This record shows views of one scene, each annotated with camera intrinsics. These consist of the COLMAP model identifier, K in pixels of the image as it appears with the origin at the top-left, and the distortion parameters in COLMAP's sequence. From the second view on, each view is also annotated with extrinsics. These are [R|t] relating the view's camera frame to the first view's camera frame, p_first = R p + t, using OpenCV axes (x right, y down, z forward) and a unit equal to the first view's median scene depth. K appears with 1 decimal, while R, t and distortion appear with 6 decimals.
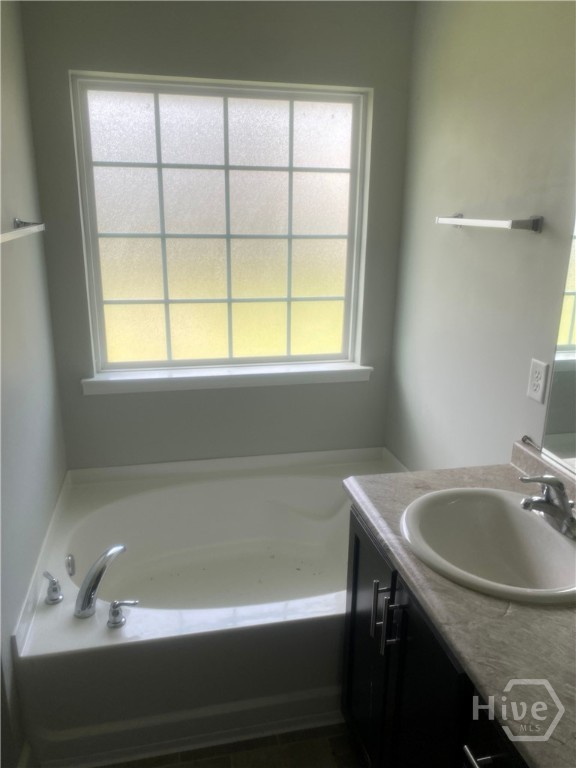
lens RADIAL K [[597.5, 0, 288.0], [0, 597.5, 384.0], [0, 0, 1]] dist [0.003464, 0.000288]
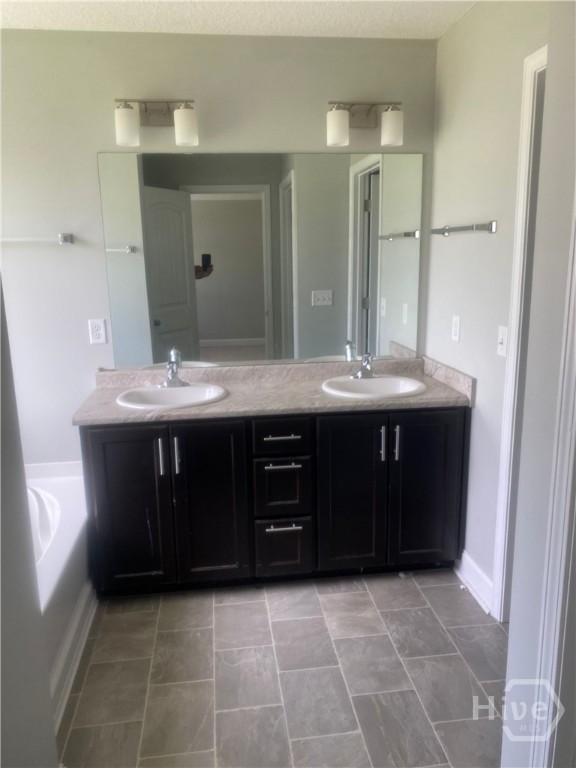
lens RADIAL K [[597.5, 0, 288.0], [0, 597.5, 384.0], [0, 0, 1]] dist [0.003464, 0.000288]
pose [[0.086139, -0.233830, 0.968454, -1.181887], [0.297521, 0.933748, 0.198988, -0.043014], [-0.950821, 0.270995, 0.150002, 0.288678]]
